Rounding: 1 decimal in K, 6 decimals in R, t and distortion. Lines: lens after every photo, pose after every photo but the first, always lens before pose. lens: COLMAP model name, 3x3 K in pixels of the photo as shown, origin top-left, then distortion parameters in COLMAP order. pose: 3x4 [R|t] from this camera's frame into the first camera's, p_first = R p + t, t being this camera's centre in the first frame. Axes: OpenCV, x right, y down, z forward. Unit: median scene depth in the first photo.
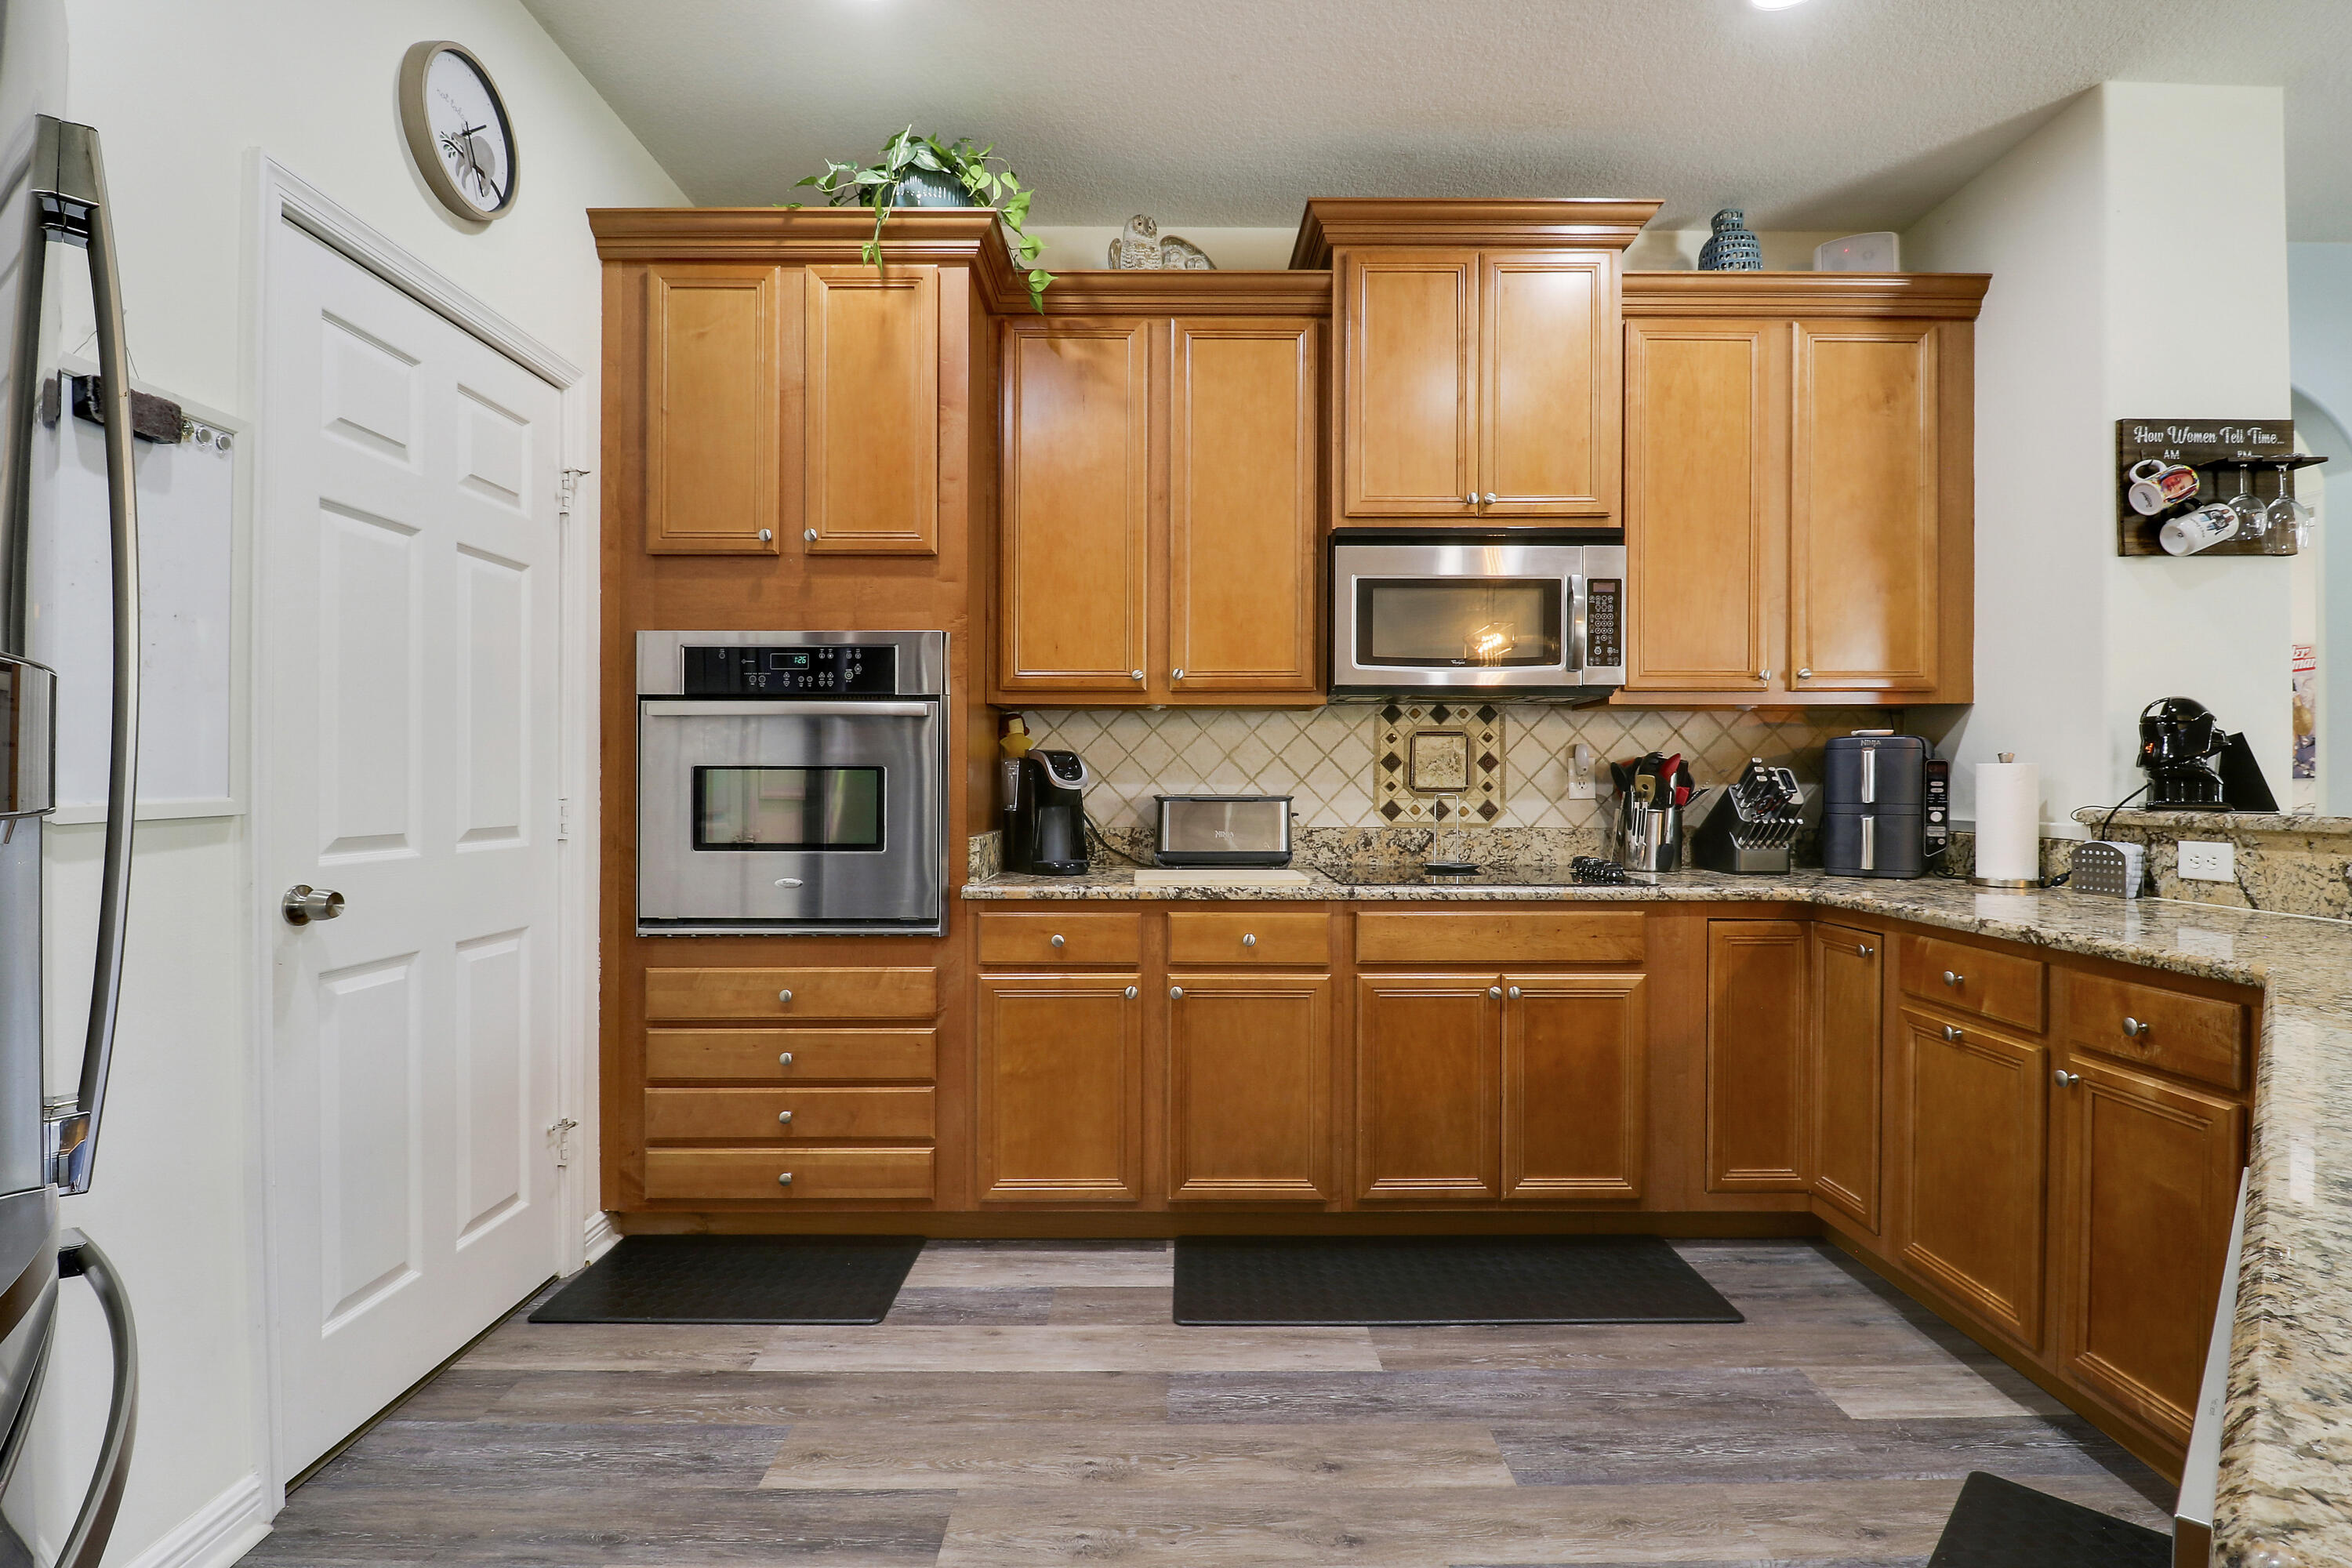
lens RADIAL K [[1135.0, 0, 1205.6], [0, 1135.0, 787.9], [0, 0, 1]] dist [-0.006740, -0.002873]
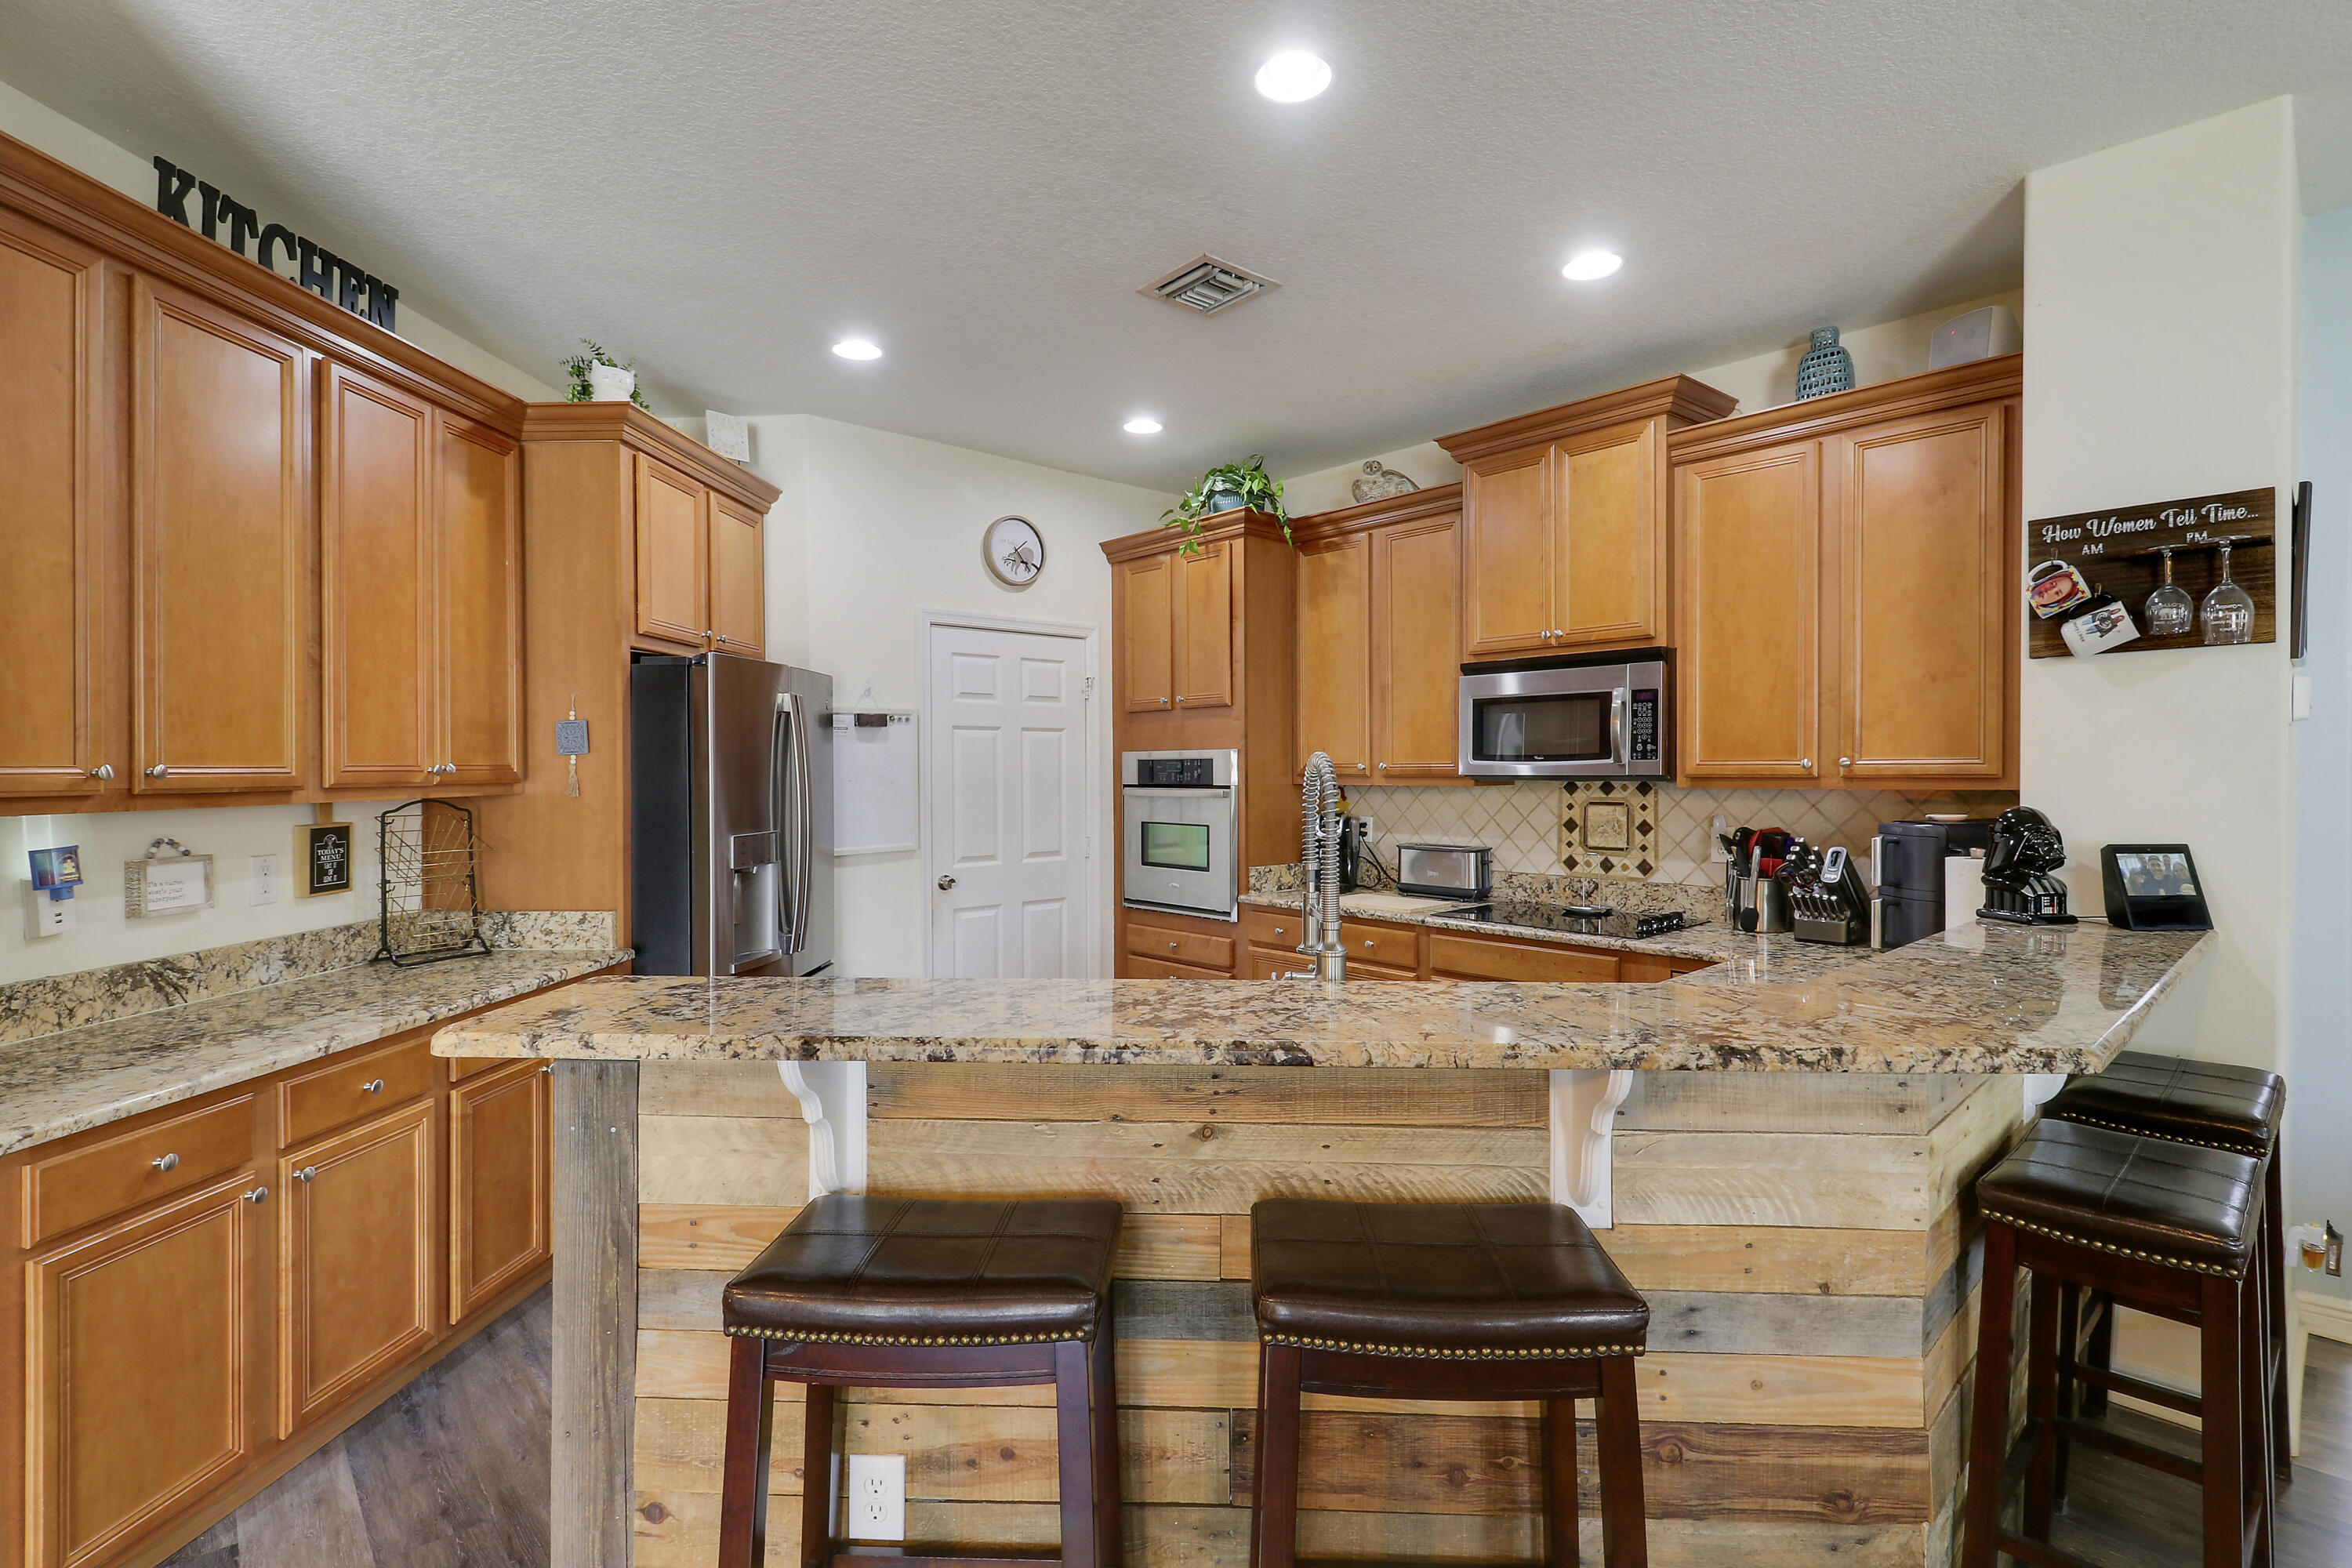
lens RADIAL K [[1096.6, 0, 1183.0], [0, 1096.6, 789.7], [0, 0, 1]] dist [-0.000801, -0.007267]
pose [[0.662982, 0.010622, -0.748560, 1.009228], [0.000849, 0.999888, 0.014941, -0.103134], [0.748634, -0.010541, 0.662899, -0.186513]]
